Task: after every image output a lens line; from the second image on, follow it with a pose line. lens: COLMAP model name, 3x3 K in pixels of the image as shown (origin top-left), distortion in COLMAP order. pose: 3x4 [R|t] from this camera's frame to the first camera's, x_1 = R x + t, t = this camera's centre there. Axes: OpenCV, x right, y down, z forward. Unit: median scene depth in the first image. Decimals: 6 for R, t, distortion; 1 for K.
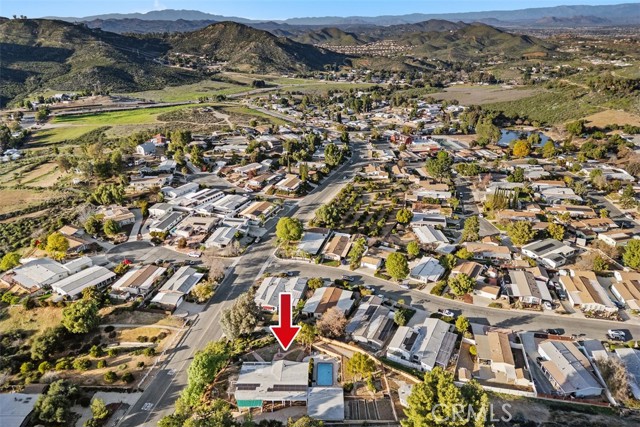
lens RADIAL K [[456.1, 0, 320.0], [0, 456.1, 213.5], [0, 0, 1]] dist [0.081988, -0.079505]
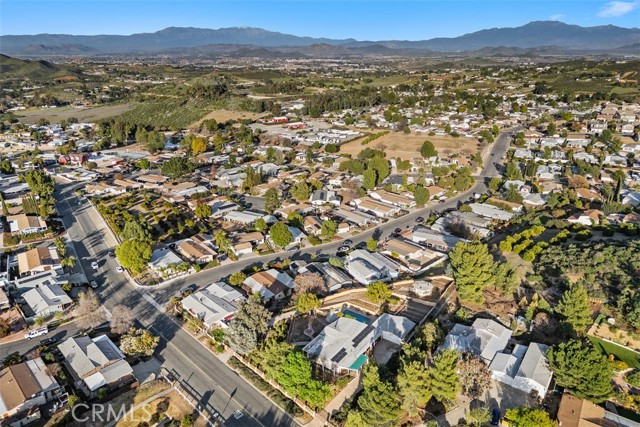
lens RADIAL K [[456.1, 0, 320.0], [0, 456.1, 213.5], [0, 0, 1]] dist [0.081988, -0.079505]
pose [[0.553585, -0.273410, 0.786633, -0.461575], [0.318520, 0.942265, 0.103349, -0.011242], [-0.769473, 0.193346, 0.608710, 0.205384]]
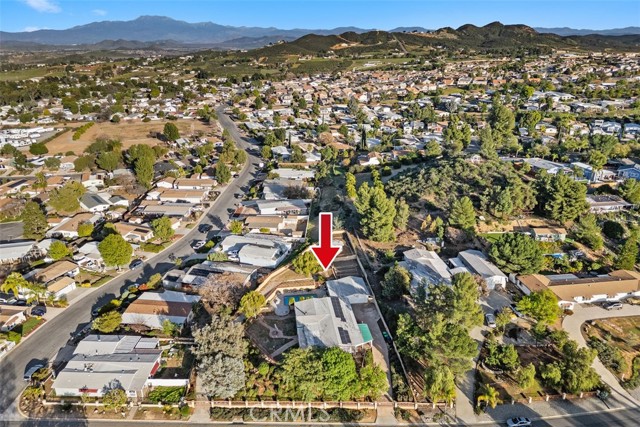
lens RADIAL K [[456.1, 0, 320.0], [0, 456.1, 213.5], [0, 0, 1]] dist [0.081988, -0.079505]
pose [[-0.176936, -0.331638, 0.926666, -0.451619], [0.392568, 0.839606, 0.375436, -0.073486], [-0.902543, 0.430207, -0.018366, 0.514788]]
